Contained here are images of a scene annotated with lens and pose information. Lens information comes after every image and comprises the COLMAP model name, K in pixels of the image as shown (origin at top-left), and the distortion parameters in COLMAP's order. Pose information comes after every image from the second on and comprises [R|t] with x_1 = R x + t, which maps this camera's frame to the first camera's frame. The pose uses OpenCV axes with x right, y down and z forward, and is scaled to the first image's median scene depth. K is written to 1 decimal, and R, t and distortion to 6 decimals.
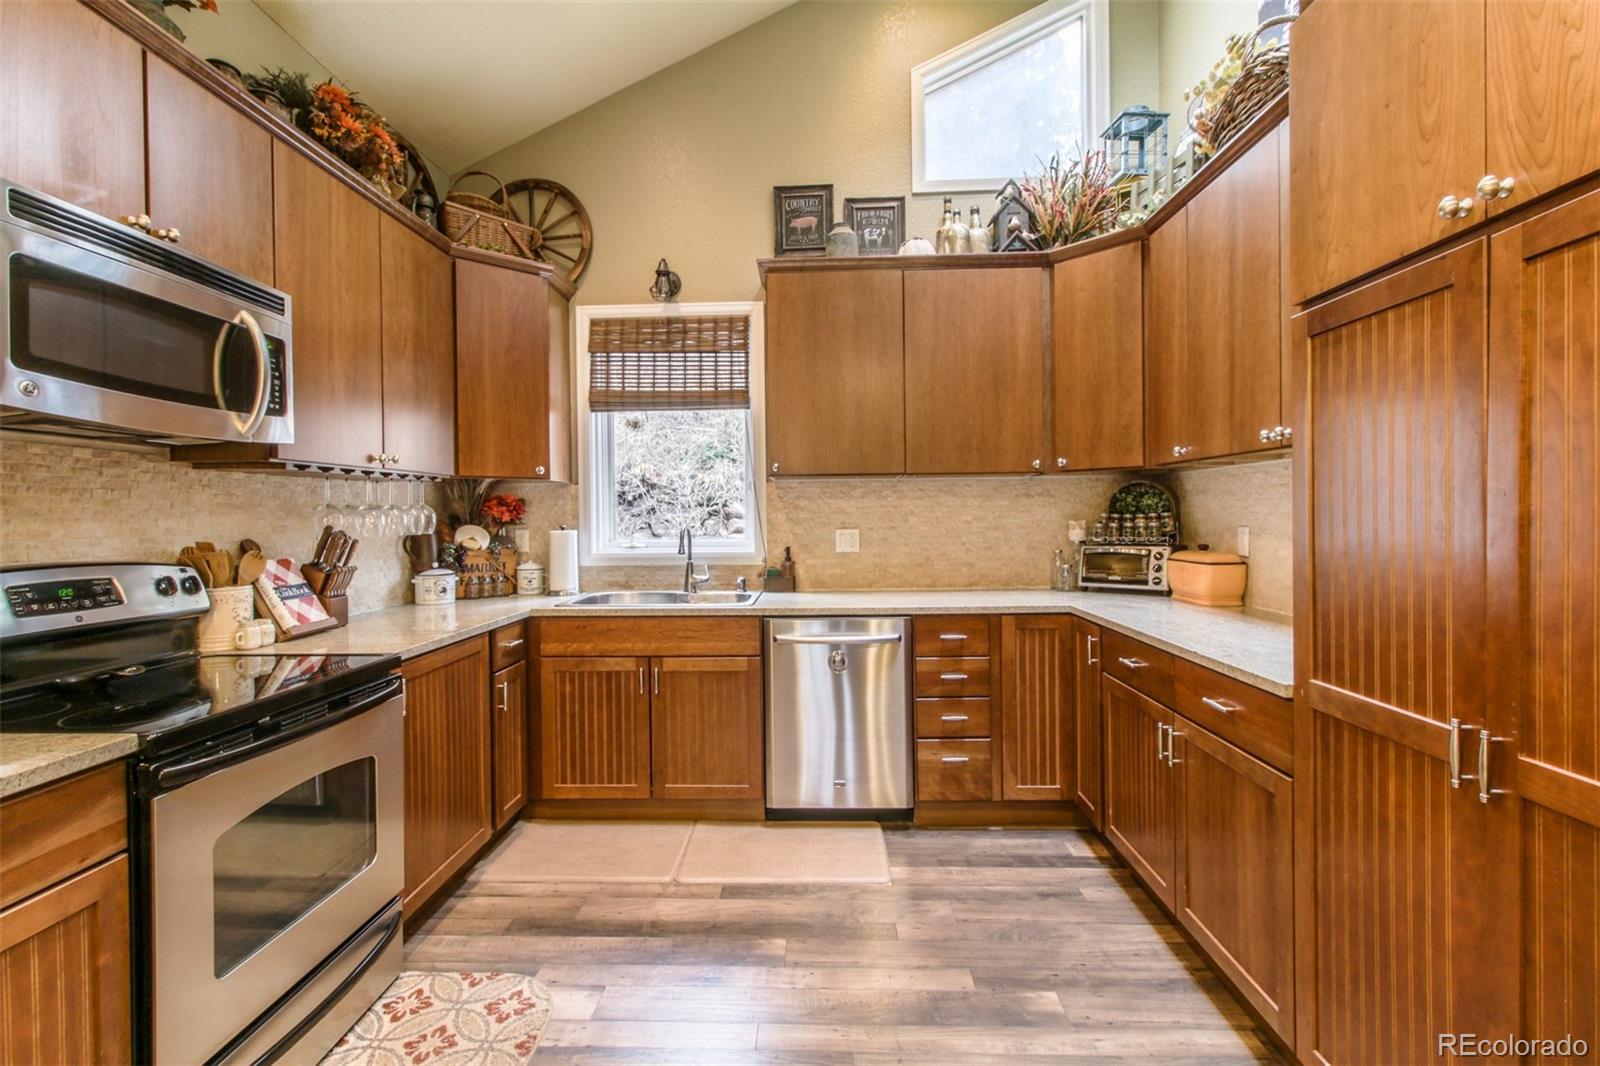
lens RADIAL K [[738.3, 0, 793.4], [0, 738.3, 519.5], [0, 0, 1]] dist [0.001206, 0.000269]
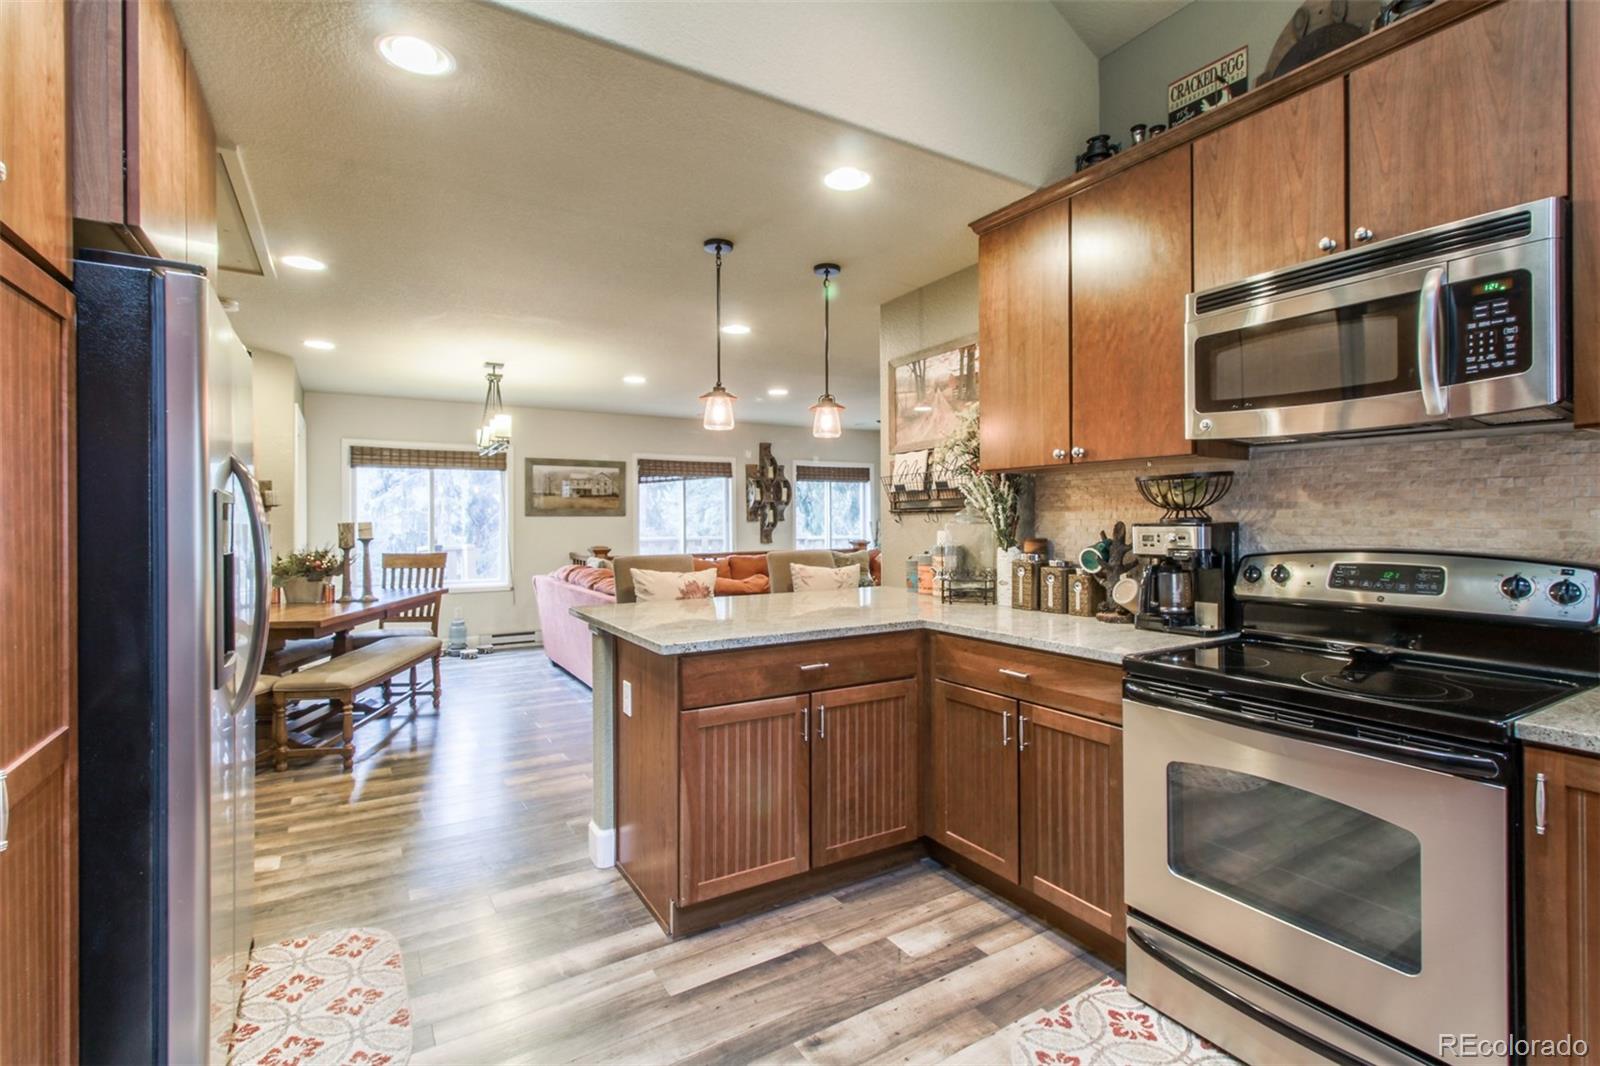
lens RADIAL K [[738.3, 0, 793.4], [0, 738.3, 519.5], [0, 0, 1]] dist [0.001206, 0.000269]
pose [[-0.832700, 0.015888, -0.553496, 0.375022], [0.010916, 0.999865, 0.012279, -0.009349], [0.553617, 0.004183, -0.832761, 1.357445]]
